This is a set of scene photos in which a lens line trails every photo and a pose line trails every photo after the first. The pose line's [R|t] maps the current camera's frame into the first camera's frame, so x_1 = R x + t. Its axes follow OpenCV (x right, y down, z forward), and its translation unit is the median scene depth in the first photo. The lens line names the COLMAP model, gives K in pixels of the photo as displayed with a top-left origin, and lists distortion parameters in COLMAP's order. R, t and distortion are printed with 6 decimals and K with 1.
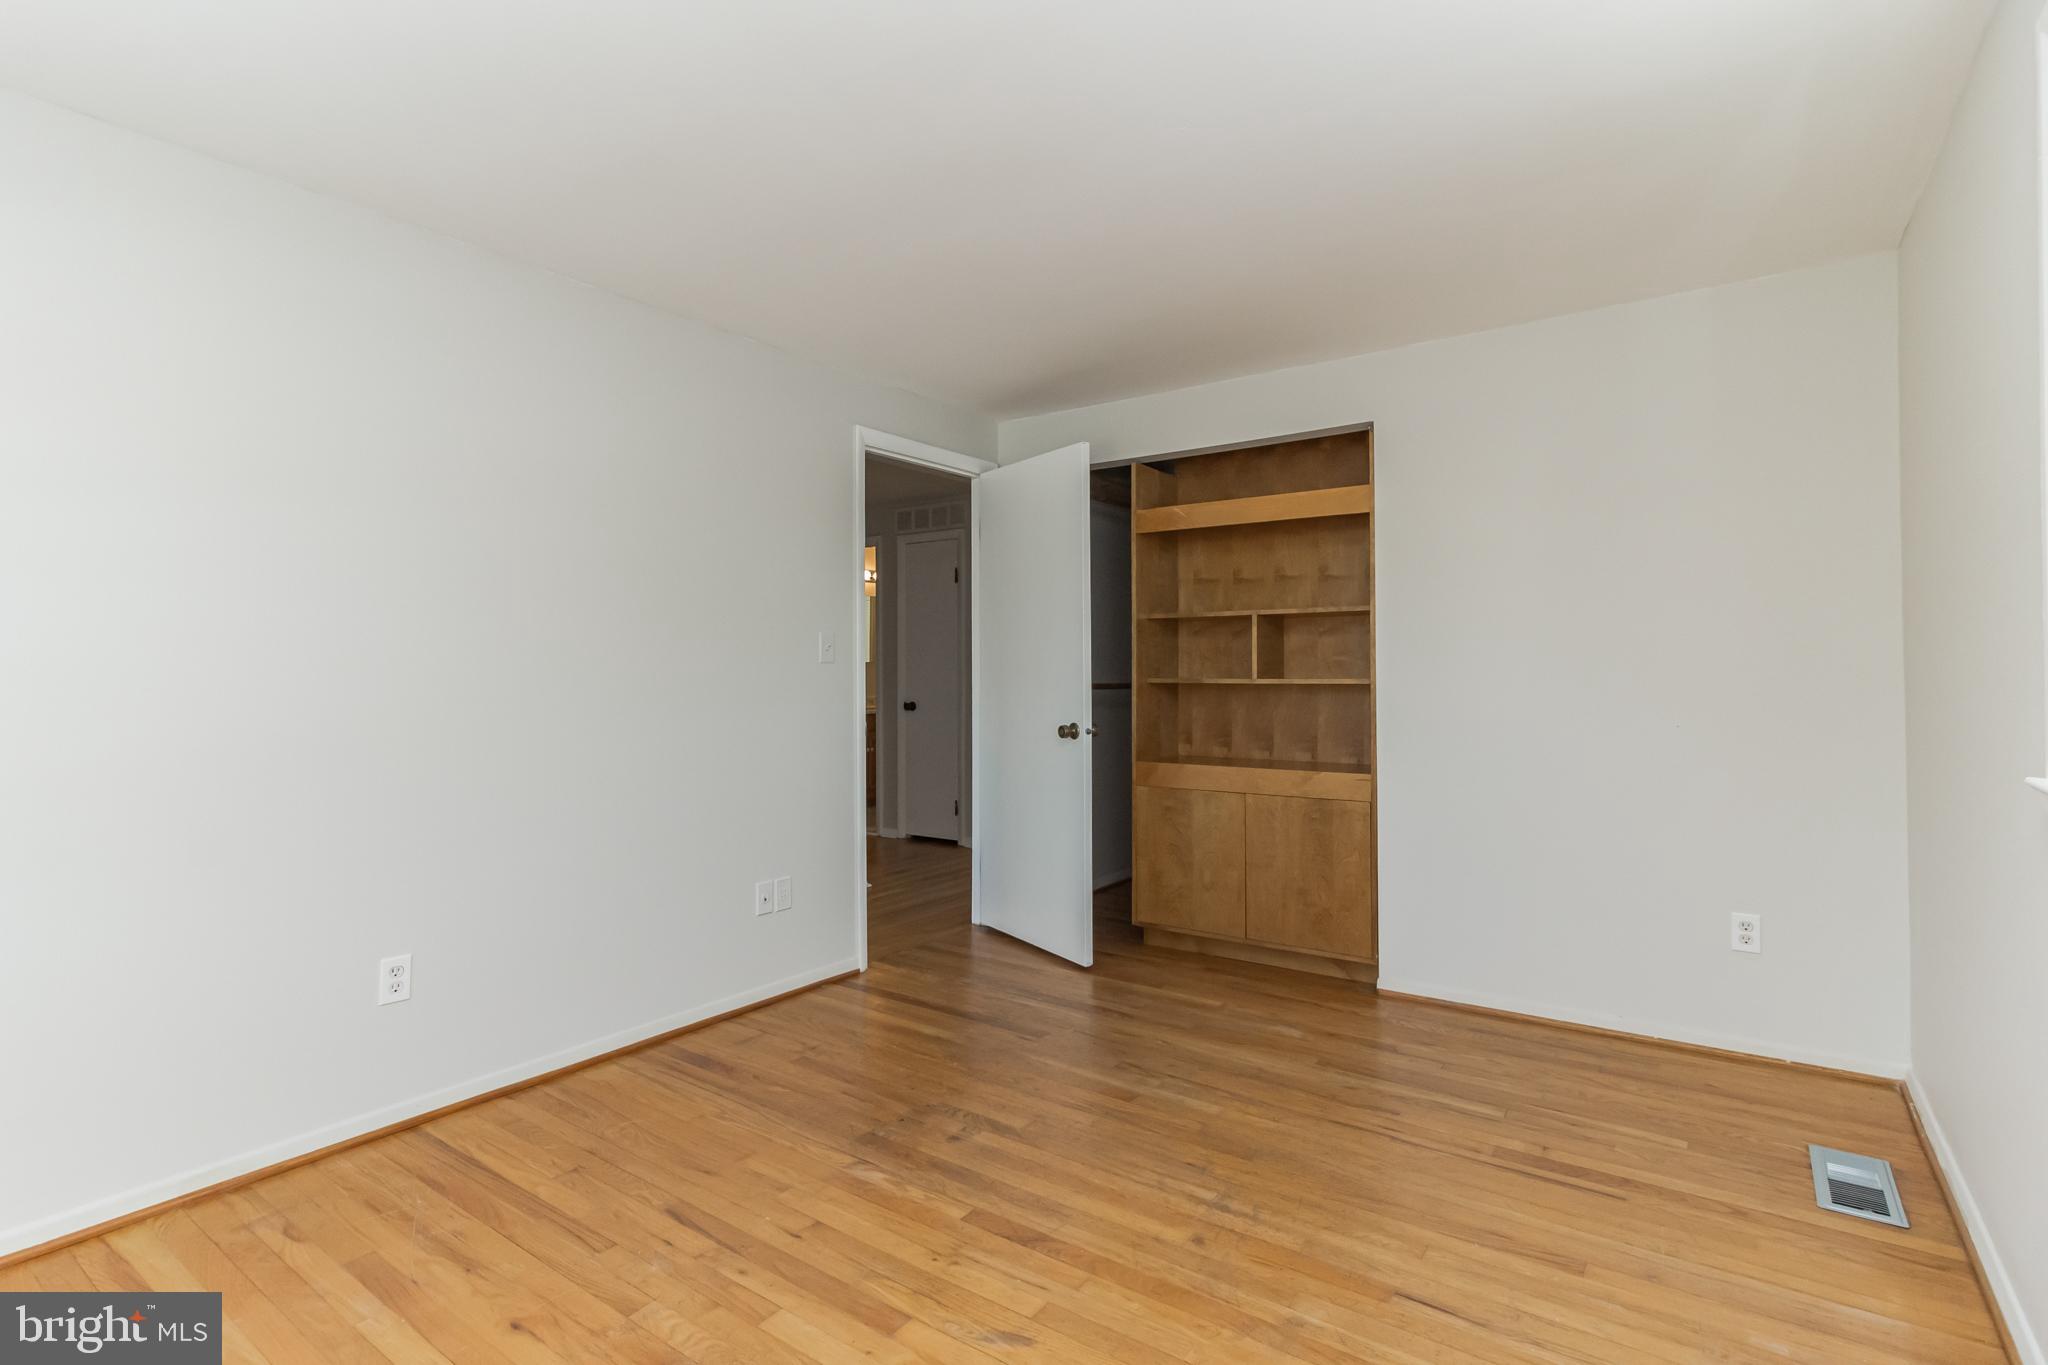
lens RADIAL K [[969.7, 0, 1063.2], [0, 969.7, 658.8], [0, 0, 1]] dist [0.000737, 0.000141]
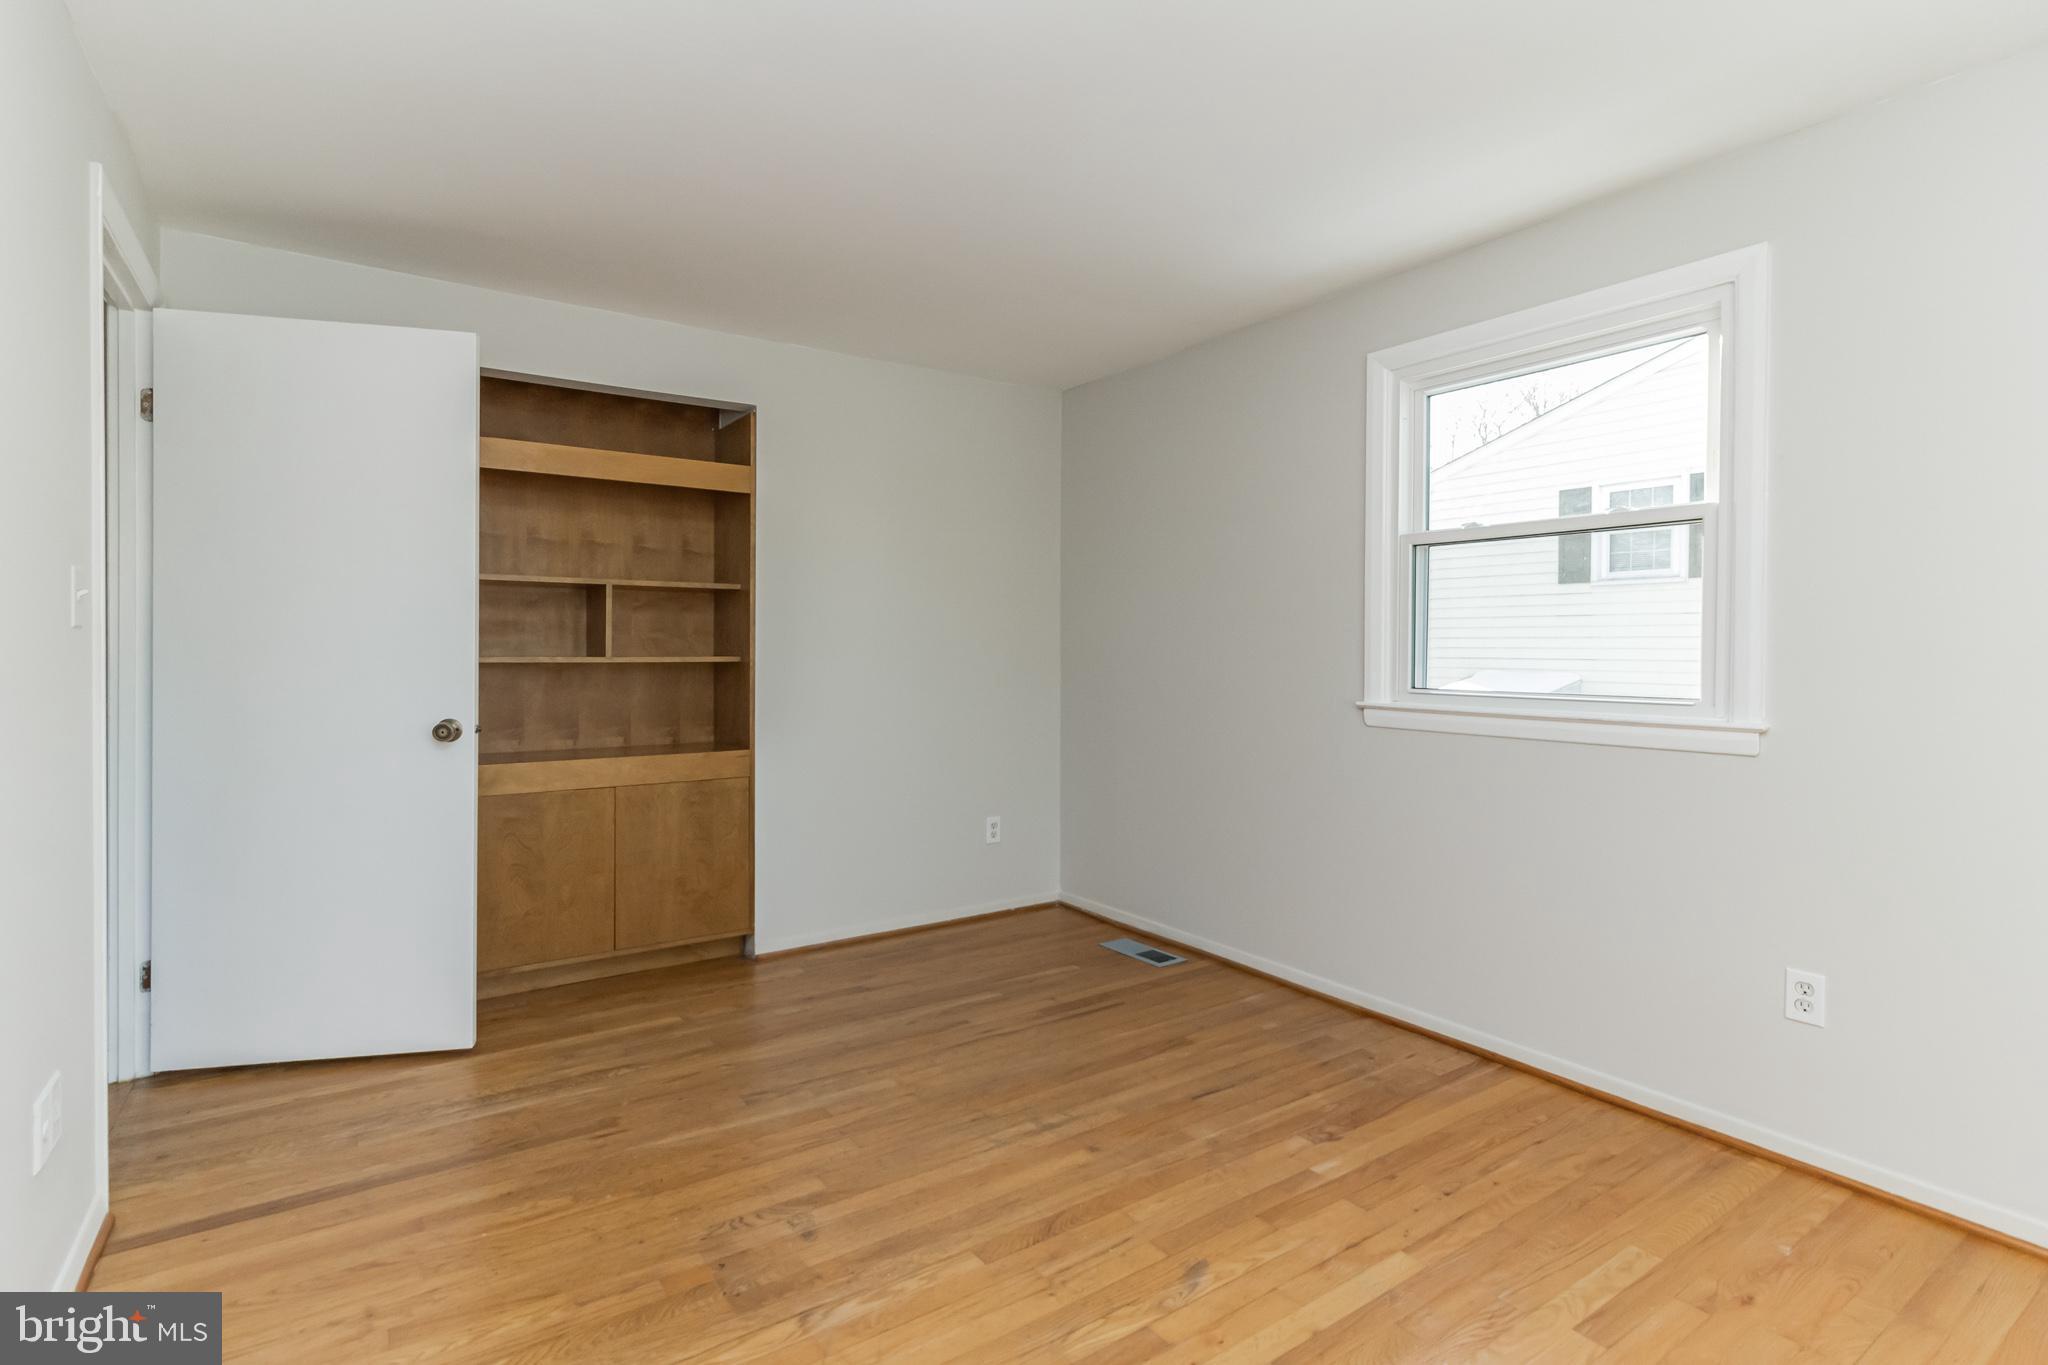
lens RADIAL K [[973.5, 0, 962.6], [0, 973.5, 648.9], [0, 0, 1]] dist [0.002922, 0.000419]
pose [[0.382583, 0.005566, 0.923905, -0.673618], [-0.018268, 0.999832, 0.001541, 0.008282], [-0.923741, -0.017468, 0.382620, 0.489350]]
